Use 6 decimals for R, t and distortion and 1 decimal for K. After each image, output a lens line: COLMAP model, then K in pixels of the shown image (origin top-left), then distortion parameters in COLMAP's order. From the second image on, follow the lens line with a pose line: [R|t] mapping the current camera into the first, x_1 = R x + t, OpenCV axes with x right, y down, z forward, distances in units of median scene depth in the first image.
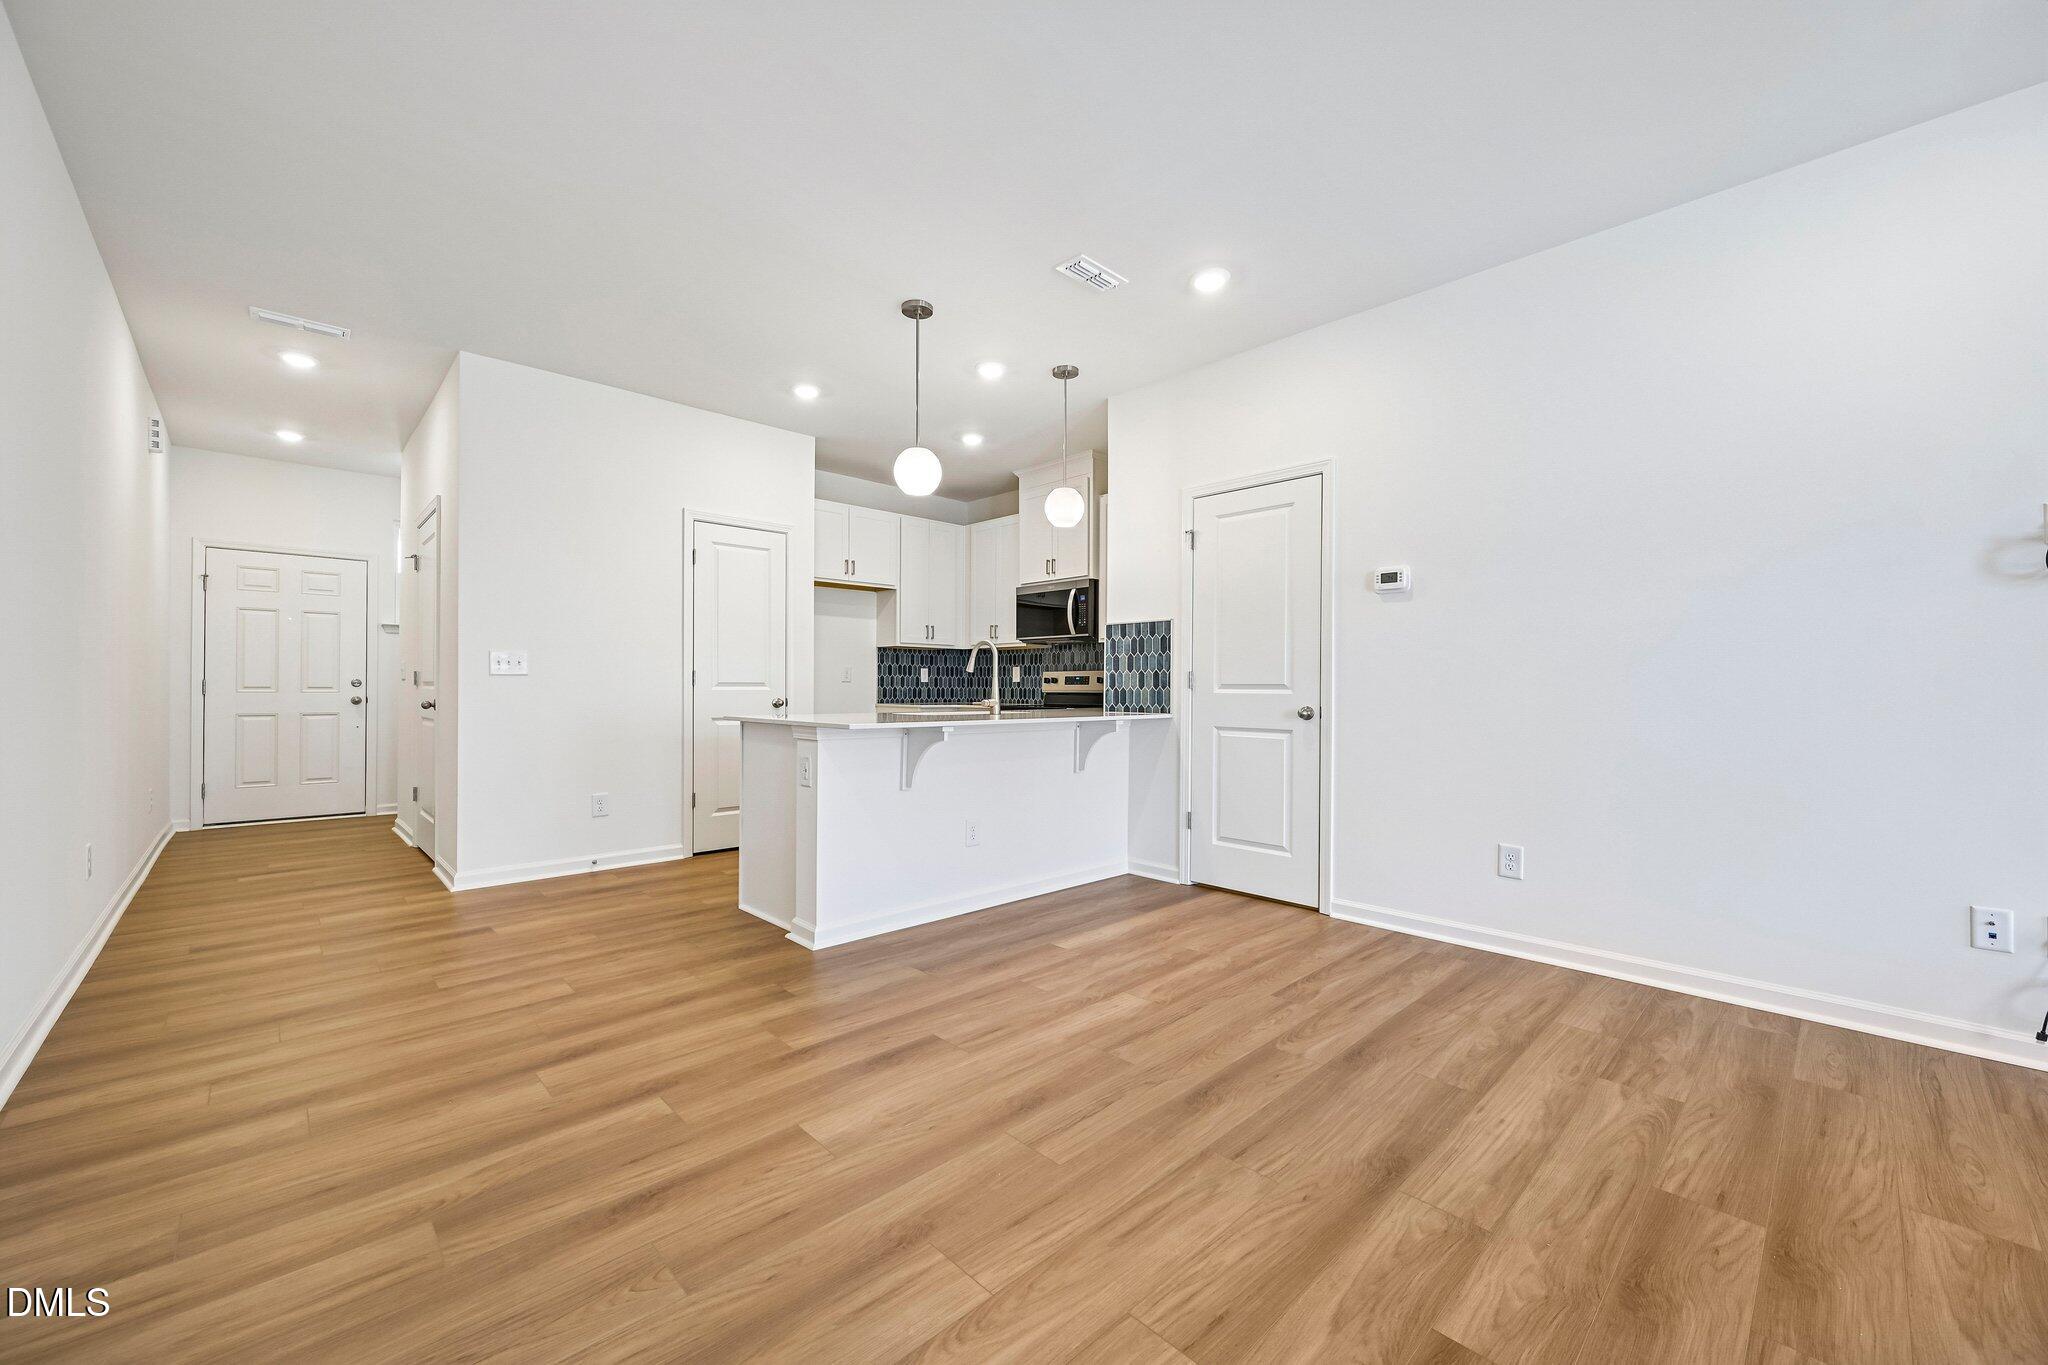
lens RADIAL K [[799.6, 0, 1027.0], [0, 799.6, 687.4], [0, 0, 1]] dist [-0.001735, 0.000744]
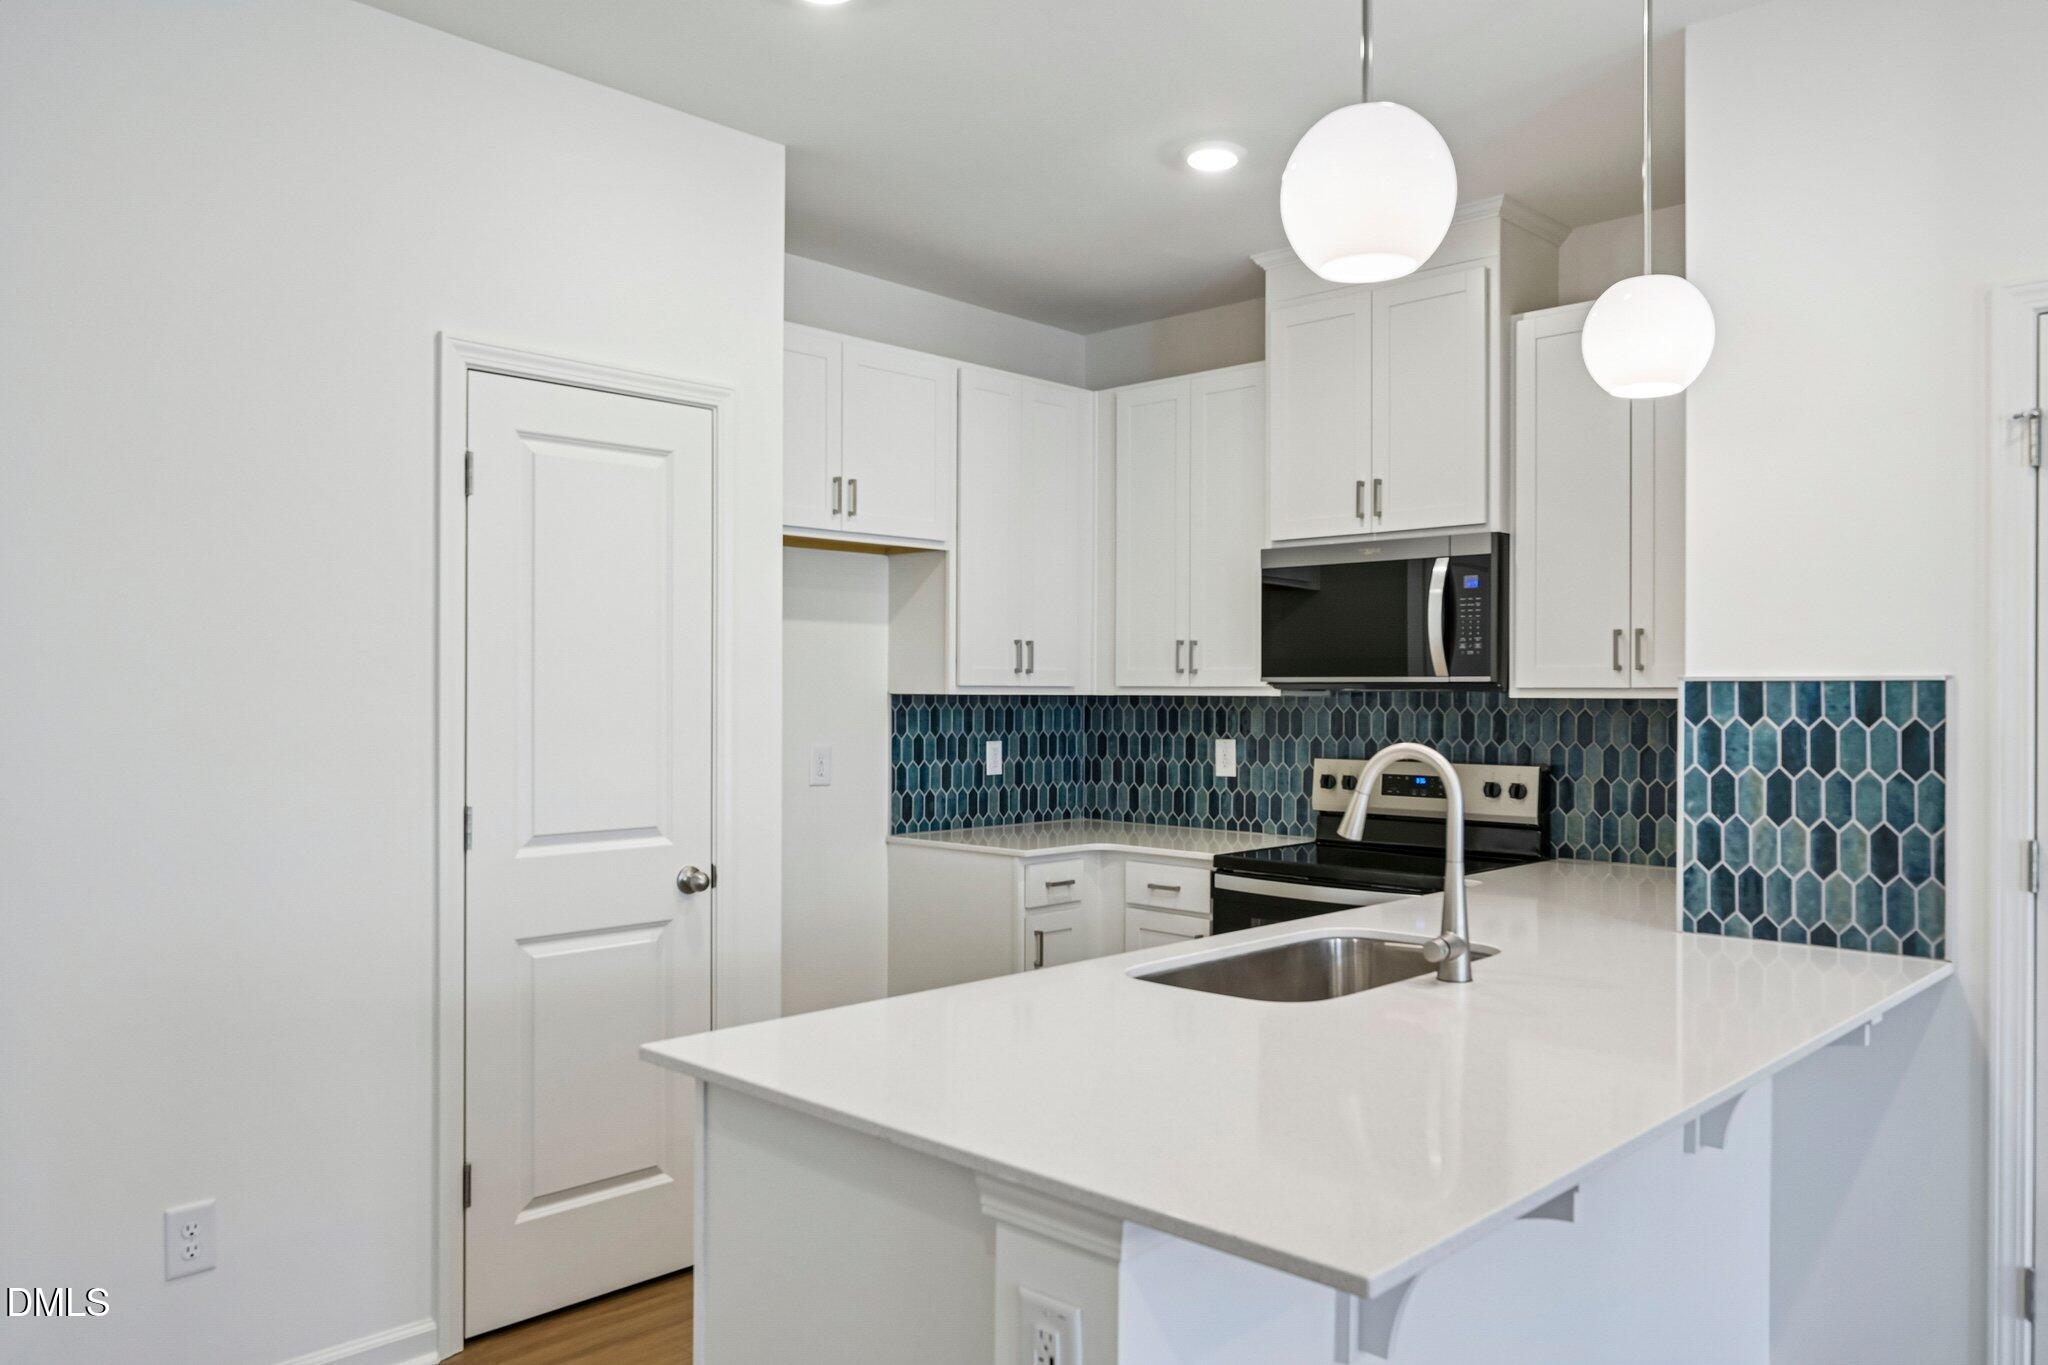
lens RADIAL K [[1466.8, 0, 1028.5], [0, 1466.8, 688.0], [0, 0, 1]] dist [-0.007262, 0.004763]
pose [[0.999191, 0.000196, 0.040225, -0.221353], [-0.000119, 0.999998, -0.001918, -0.077663], [-0.040225, 0.001912, 0.999189, 0.398066]]
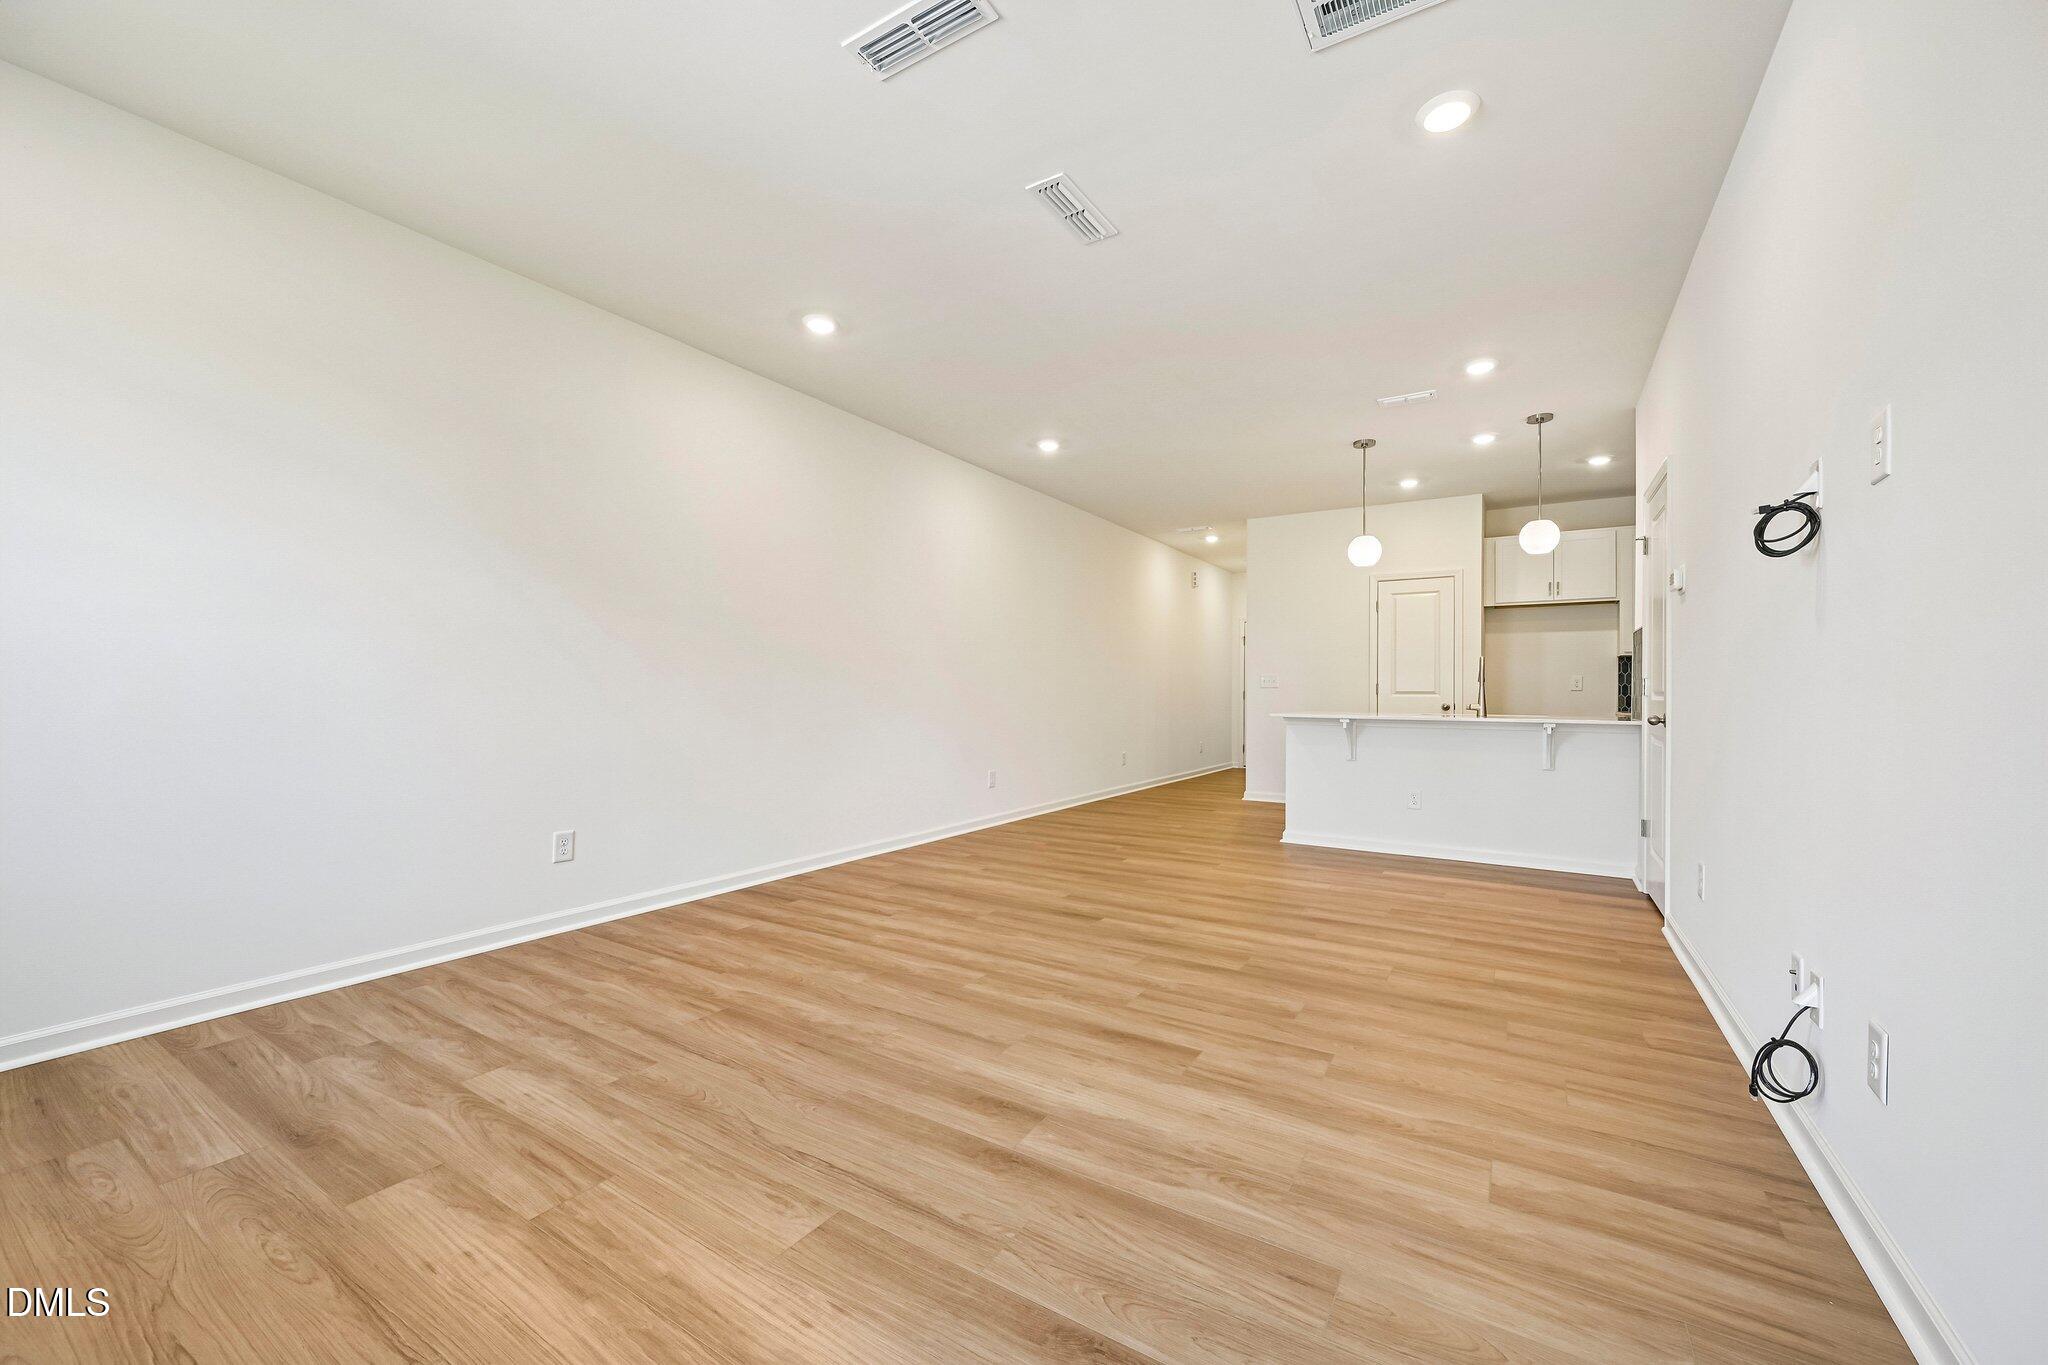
lens RADIAL K [[799.6, 0, 1017.6], [0, 799.6, 687.3], [0, 0, 1]] dist [-0.001735, 0.000744]
pose [[0.238458, -0.009270, -0.971109, 0.940977], [-0.004393, 0.999934, -0.010624, 0.005214], [0.971143, 0.006799, 0.238402, 0.004668]]
